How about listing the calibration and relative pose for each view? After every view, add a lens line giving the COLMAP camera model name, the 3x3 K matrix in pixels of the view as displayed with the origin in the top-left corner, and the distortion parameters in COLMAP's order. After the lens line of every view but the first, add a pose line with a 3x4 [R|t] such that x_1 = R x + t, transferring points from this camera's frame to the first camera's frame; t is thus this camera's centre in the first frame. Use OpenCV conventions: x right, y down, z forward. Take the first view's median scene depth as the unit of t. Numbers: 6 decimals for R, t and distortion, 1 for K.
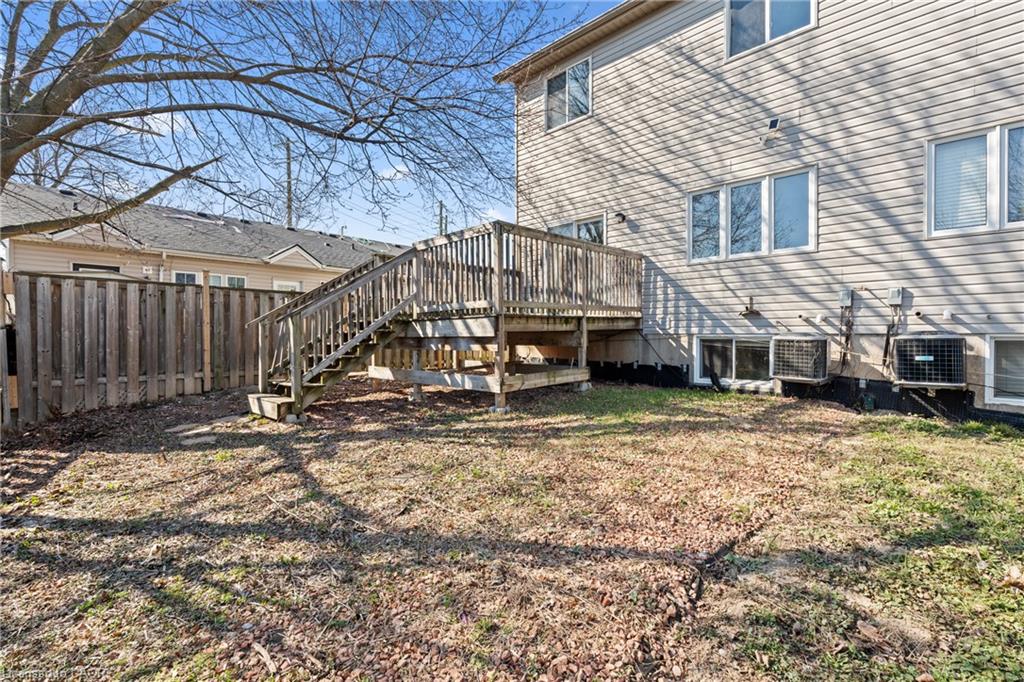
lens RADIAL K [[451.8, 0, 515.5], [0, 451.8, 336.4], [0, 0, 1]] dist [-0.004861, 0.001115]
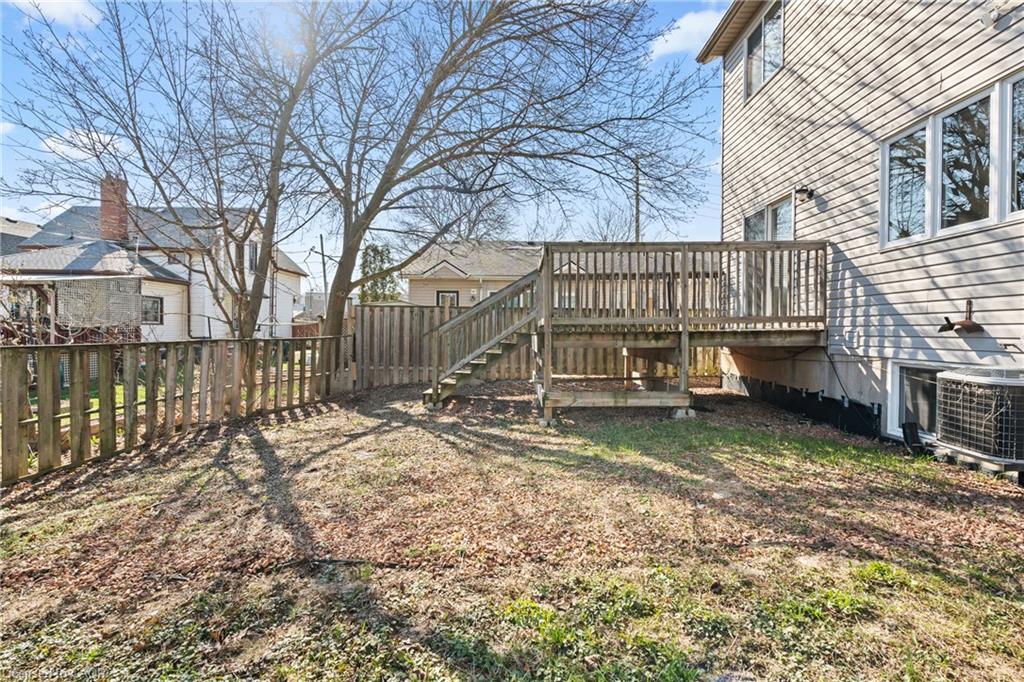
lens RADIAL K [[451.8, 0, 513.3], [0, 451.8, 334.9], [0, 0, 1]] dist [-0.004861, 0.001115]
pose [[0.687549, 0.015065, -0.725981, 0.491896], [-0.015359, 0.999863, 0.006203, -0.033905], [0.725975, 0.006885, 0.687687, 0.165941]]
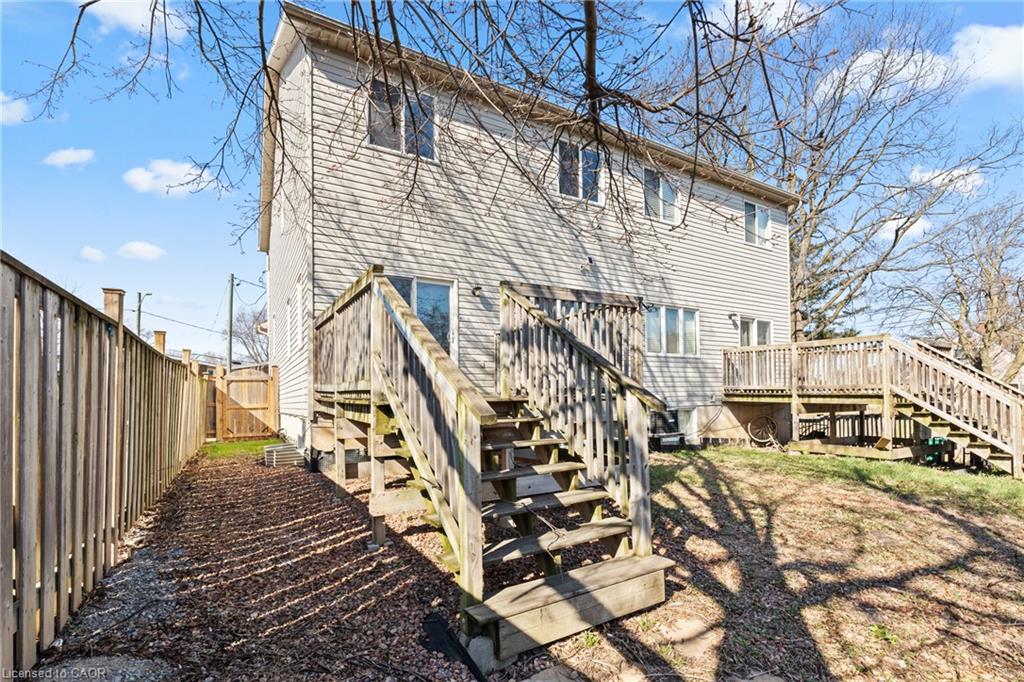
lens RADIAL K [[473.6, 0, 495.4], [0, 473.6, 394.8], [0, 0, 1]] dist [-0.001444, -0.000044]
pose [[0.289169, 0.007276, 0.957250, -0.810000], [0.015145, 0.999811, -0.012174, -0.031648], [-0.957158, 0.018018, 0.289004, 0.752092]]
